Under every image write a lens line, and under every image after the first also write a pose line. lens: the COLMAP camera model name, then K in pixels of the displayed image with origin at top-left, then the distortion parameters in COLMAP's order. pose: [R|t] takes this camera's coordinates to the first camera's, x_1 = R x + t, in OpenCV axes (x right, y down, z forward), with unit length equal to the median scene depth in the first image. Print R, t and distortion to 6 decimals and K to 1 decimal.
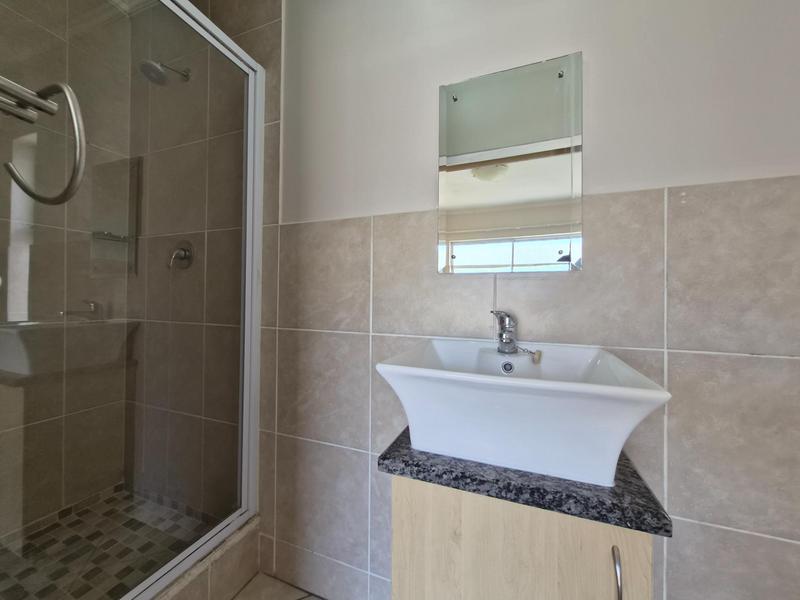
lens RADIAL K [[315.1, 0, 397.8], [0, 315.1, 295.2], [0, 0, 1]] dist [0.000558, 0.000121]
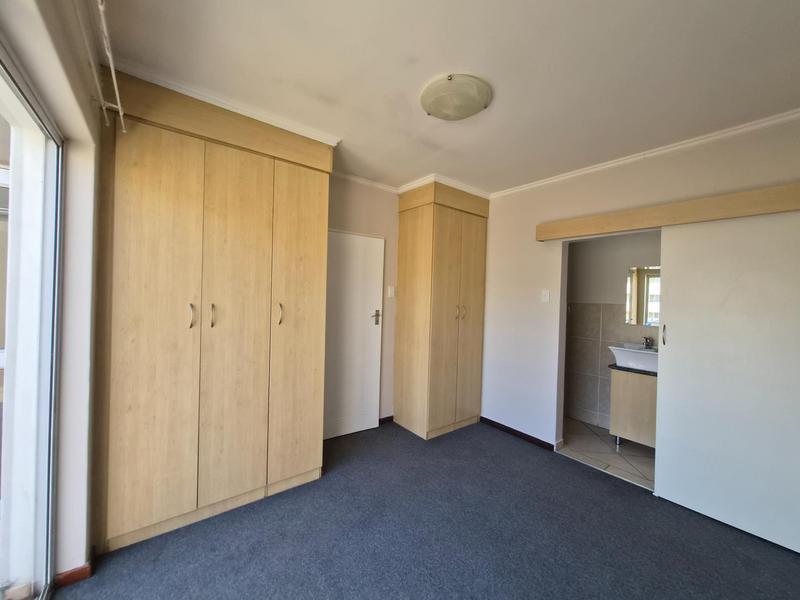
lens RADIAL K [[315.1, 0, 397.8], [0, 315.1, 295.2], [0, 0, 1]] dist [0.000558, 0.000121]
pose [[0.857341, 0.021737, -0.514290, -0.264526], [-0.019797, 0.999761, 0.009253, -0.396908], [0.514369, 0.002248, 0.857566, -3.475114]]
